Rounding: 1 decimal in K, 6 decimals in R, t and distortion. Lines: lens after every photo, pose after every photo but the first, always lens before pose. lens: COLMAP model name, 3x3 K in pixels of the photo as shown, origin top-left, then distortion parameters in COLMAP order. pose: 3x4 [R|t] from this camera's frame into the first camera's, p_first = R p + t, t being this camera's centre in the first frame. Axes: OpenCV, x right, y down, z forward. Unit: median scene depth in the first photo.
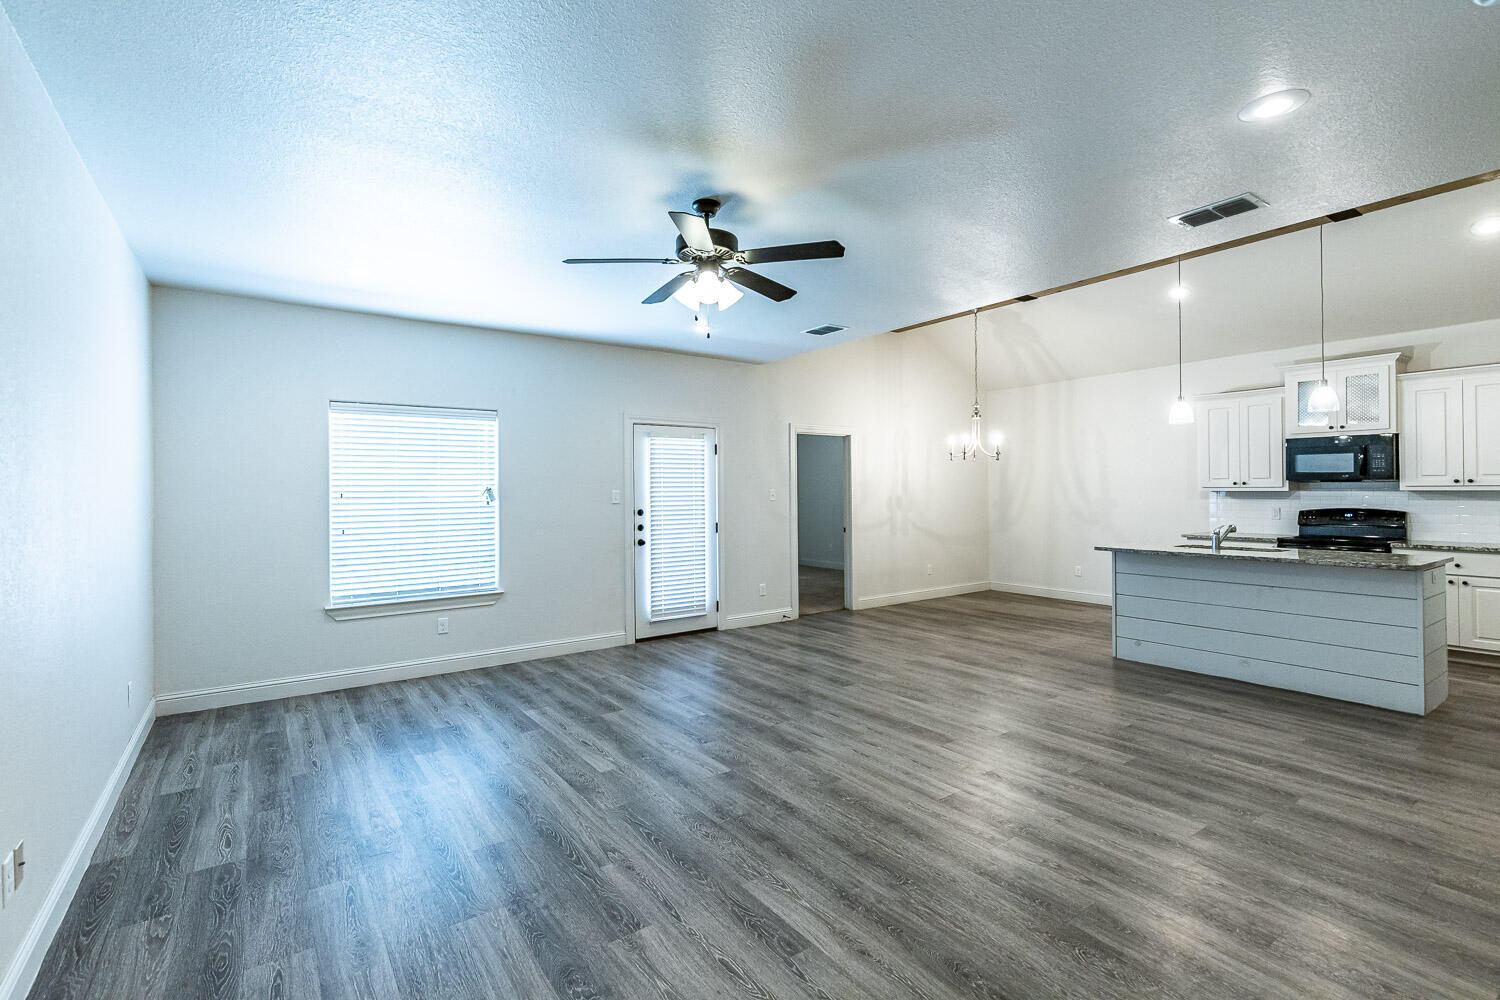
lens RADIAL K [[674.6, 0, 742.2], [0, 674.6, 490.1], [0, 0, 1]] dist [0.010584, -0.001425]
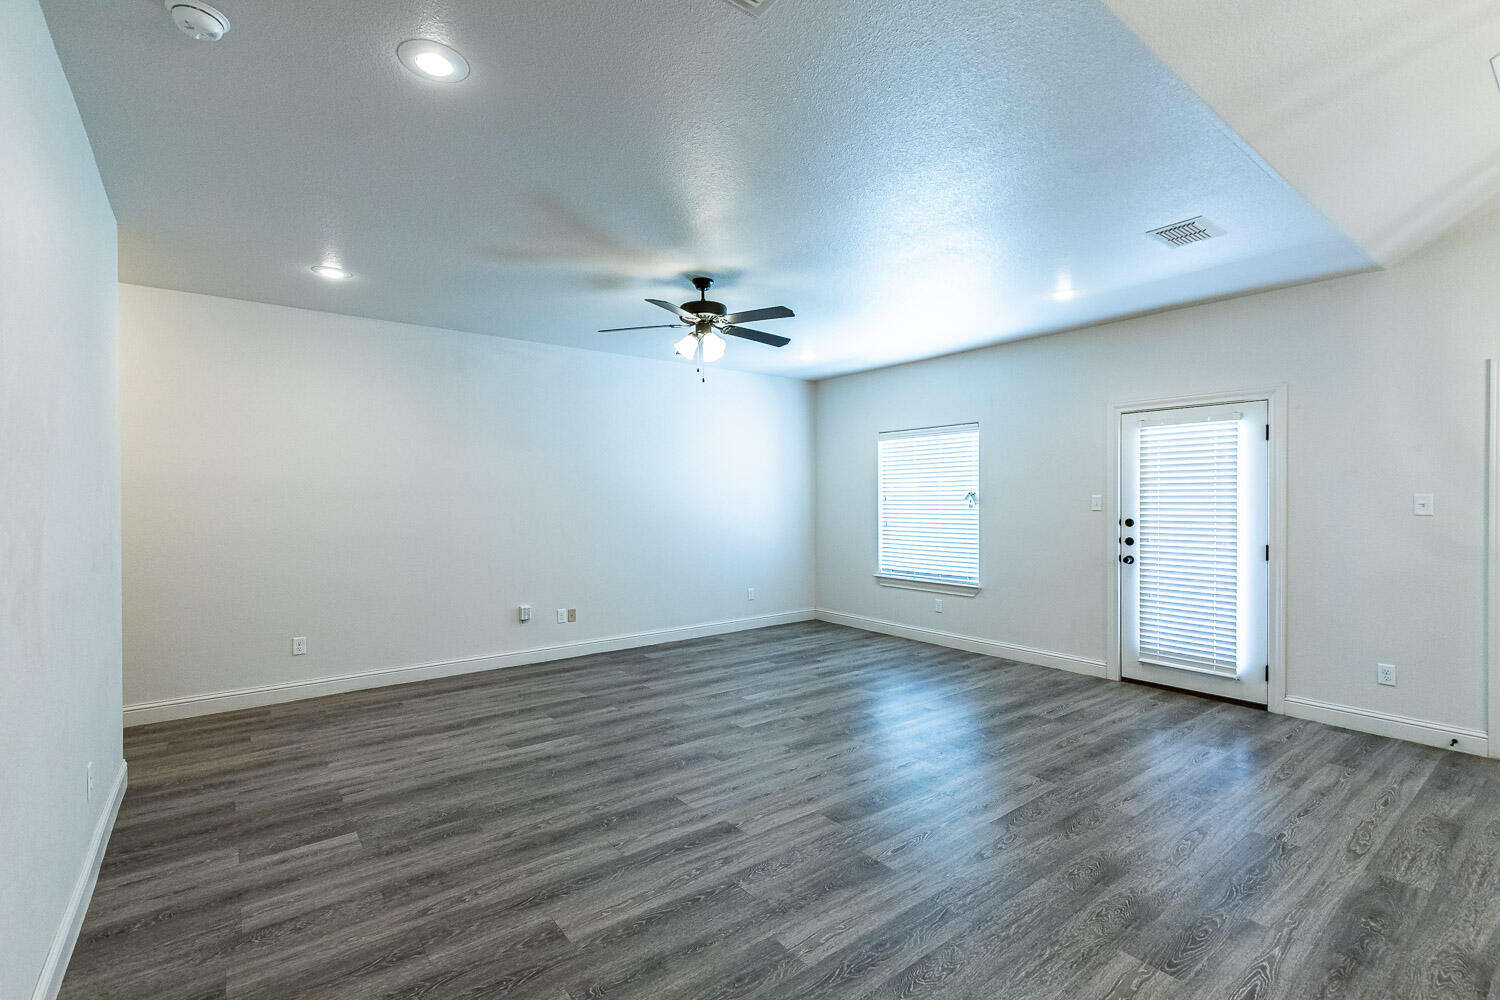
lens RADIAL K [[674.6, 0, 757.4], [0, 674.6, 501.6], [0, 0, 1]] dist [0.010584, -0.001425]
pose [[0.052443, 0.013303, -0.998535, 0.720215], [0.003338, 0.999903, 0.013497, -0.004825], [0.998618, -0.004041, 0.052394, 0.582594]]
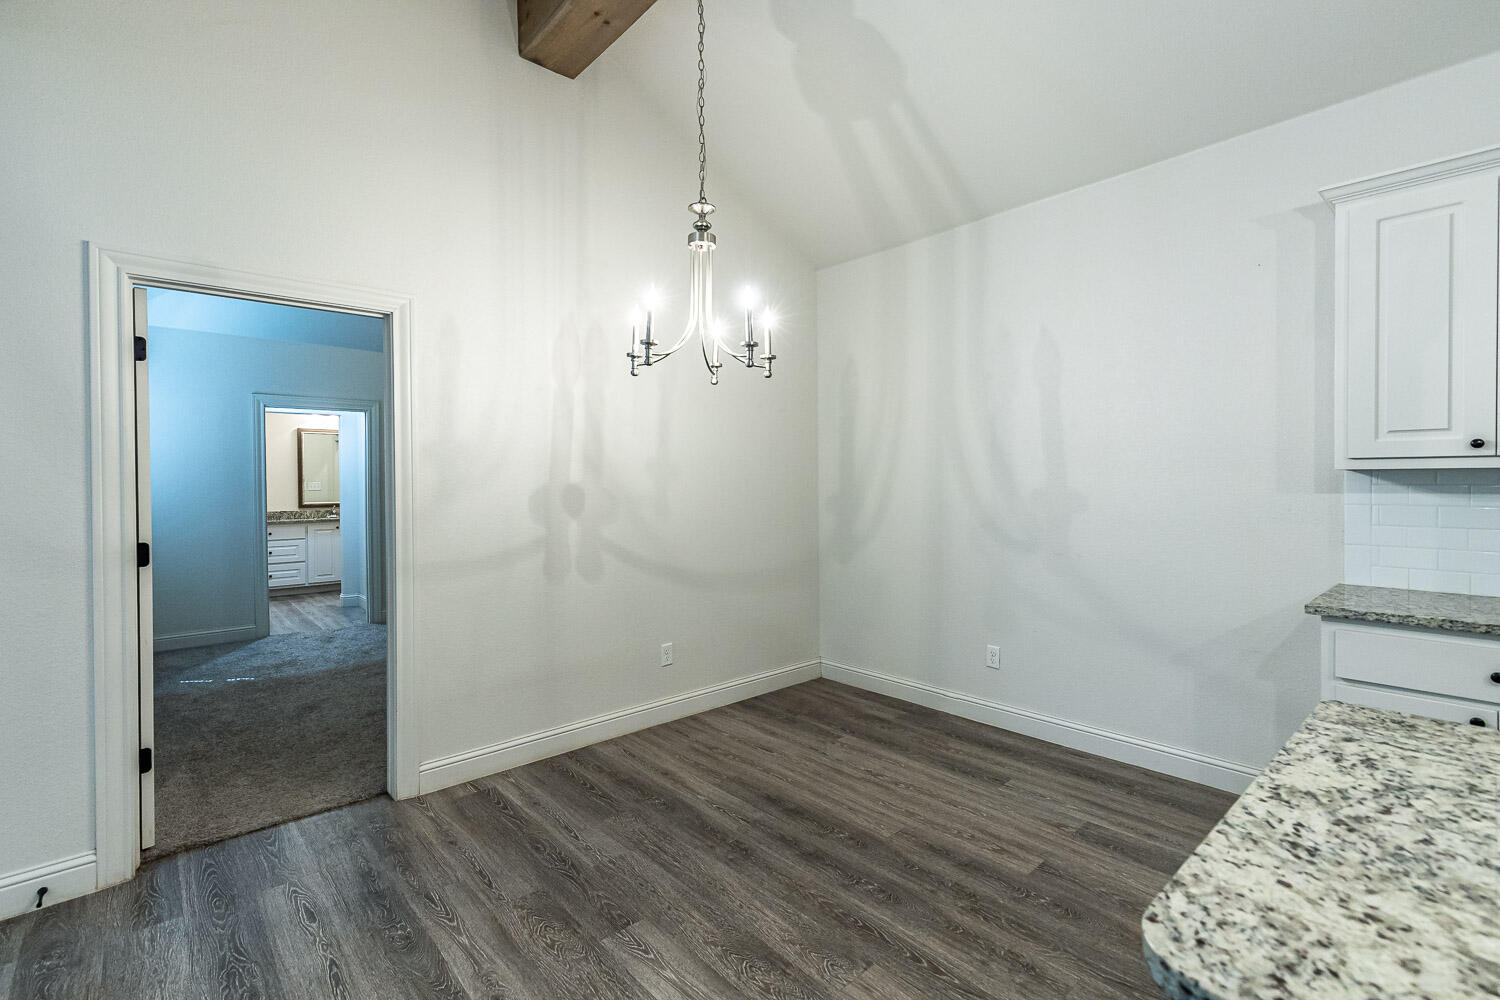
lens RADIAL K [[674.6, 0, 738.6], [0, 674.6, 489.2], [0, 0, 1]] dist [0.010584, -0.001425]
pose [[0.994653, 0.000904, 0.103272, 0.436385], [-0.002294, 0.999908, 0.013332, 0.009510], [-0.103251, -0.013498, 0.994564, 0.885196]]
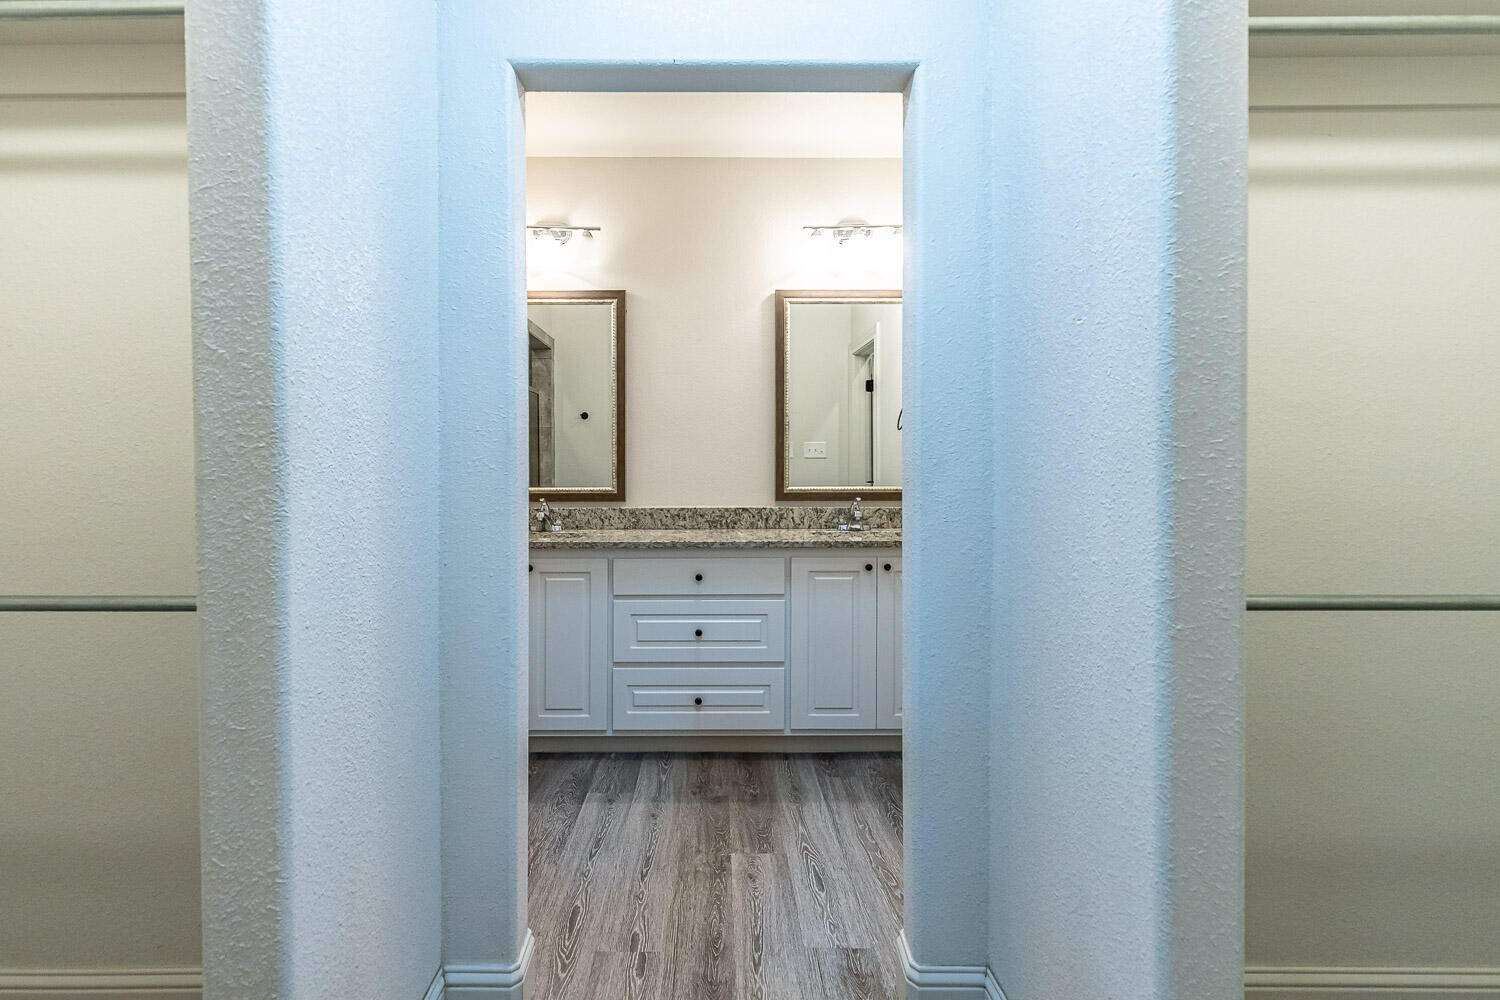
lens RADIAL K [[674.6, 0, 745.6], [0, 674.6, 488.4], [0, 0, 1]] dist [0.010584, -0.001425]
pose [[0.841984, 0.026907, -0.538831, 0.180082], [-0.004258, 0.999056, 0.043235, 0.023841], [0.539485, -0.034108, 0.841304, 1.417341]]
